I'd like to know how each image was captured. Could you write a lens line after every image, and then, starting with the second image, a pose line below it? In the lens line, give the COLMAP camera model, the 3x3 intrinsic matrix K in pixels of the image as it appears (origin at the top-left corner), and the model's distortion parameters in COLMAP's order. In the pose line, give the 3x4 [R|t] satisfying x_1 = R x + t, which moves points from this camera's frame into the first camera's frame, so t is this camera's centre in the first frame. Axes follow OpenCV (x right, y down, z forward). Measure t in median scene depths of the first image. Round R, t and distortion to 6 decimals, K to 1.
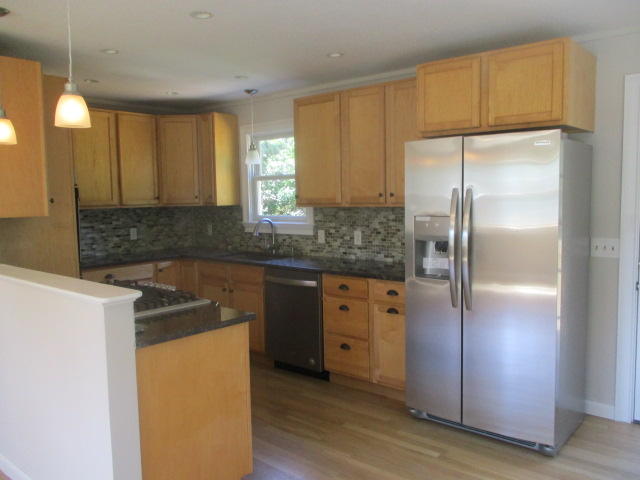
lens RADIAL K [[535.1, 0, 321.5], [0, 535.1, 239.5], [0, 0, 1]] dist [-0.030236, 0.005998]
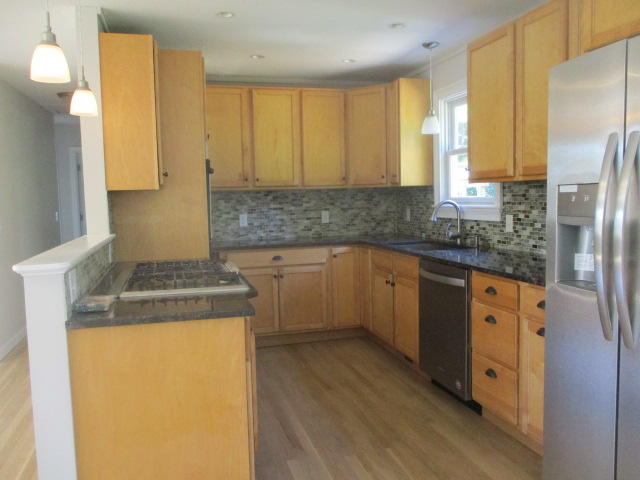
lens RADIAL K [[535.1, 0, 320.0], [0, 535.1, 240.3], [0, 0, 1]] dist [-0.030236, 0.005998]
pose [[0.828713, 0.043280, -0.557998, 0.202982], [-0.037297, 0.999060, 0.022100, 0.011891], [0.558430, 0.002497, 0.829548, 0.227540]]
